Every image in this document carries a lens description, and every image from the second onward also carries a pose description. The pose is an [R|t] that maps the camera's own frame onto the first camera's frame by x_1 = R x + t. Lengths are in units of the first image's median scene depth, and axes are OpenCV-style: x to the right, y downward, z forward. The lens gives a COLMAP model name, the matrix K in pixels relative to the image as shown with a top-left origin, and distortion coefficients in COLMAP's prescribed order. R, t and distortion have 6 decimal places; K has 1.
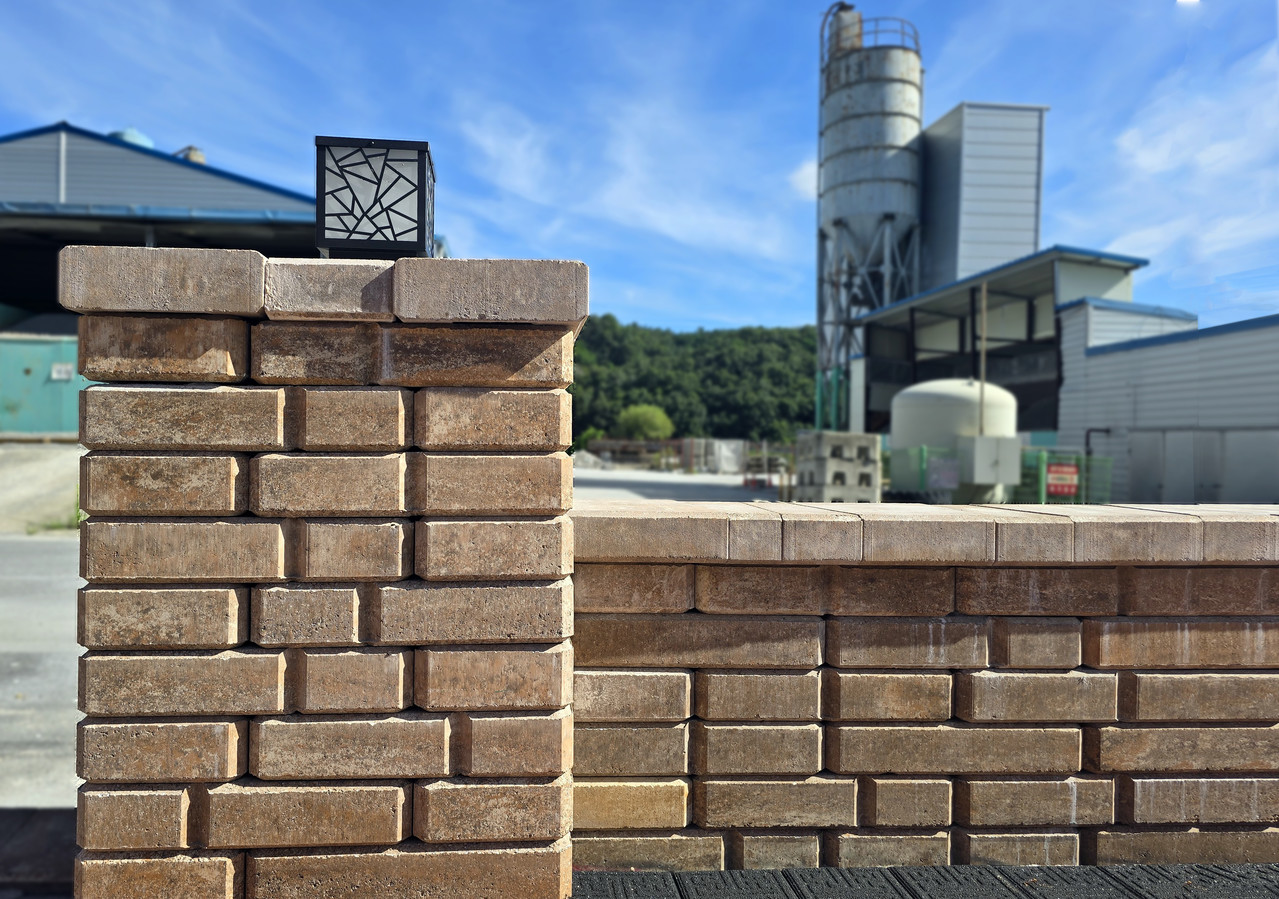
lens RADIAL K [[844.6, 0, 534.9], [0, 844.6, 456.6], [0, 0, 1]] dist [0.046917, -0.061445]
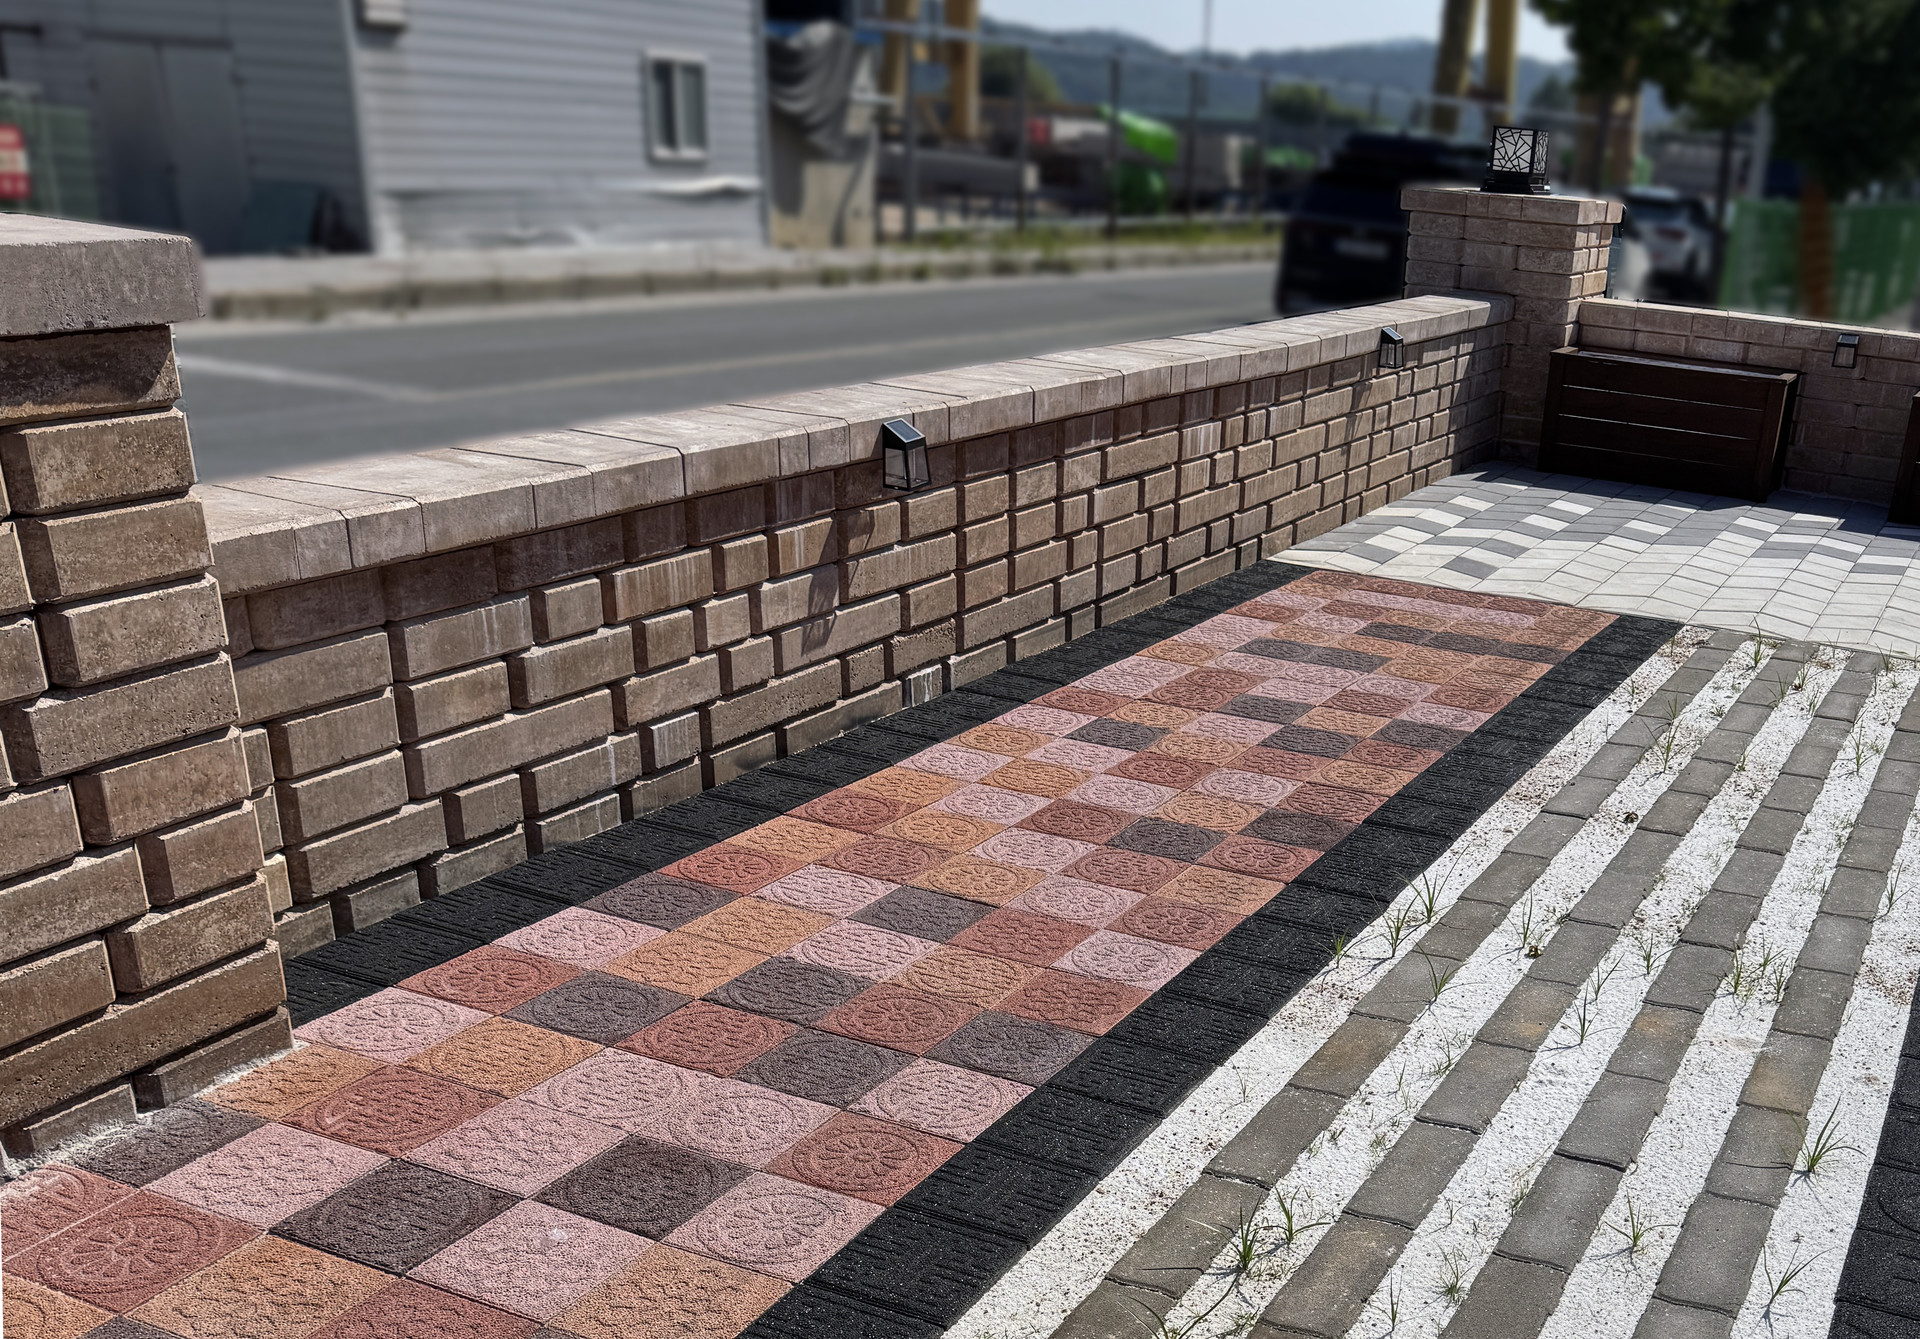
lens RADIAL K [[1935.7, 0, 960.0], [0, 1935.7, 669.5], [0, 0, 1]] dist [-0.000732, -0.004842]
pose [[0.557697, -0.205684, 0.804157, -1.033638], [-0.025709, 0.964066, 0.264415, -0.334554], [-0.829646, -0.168138, 0.532369, -0.557944]]
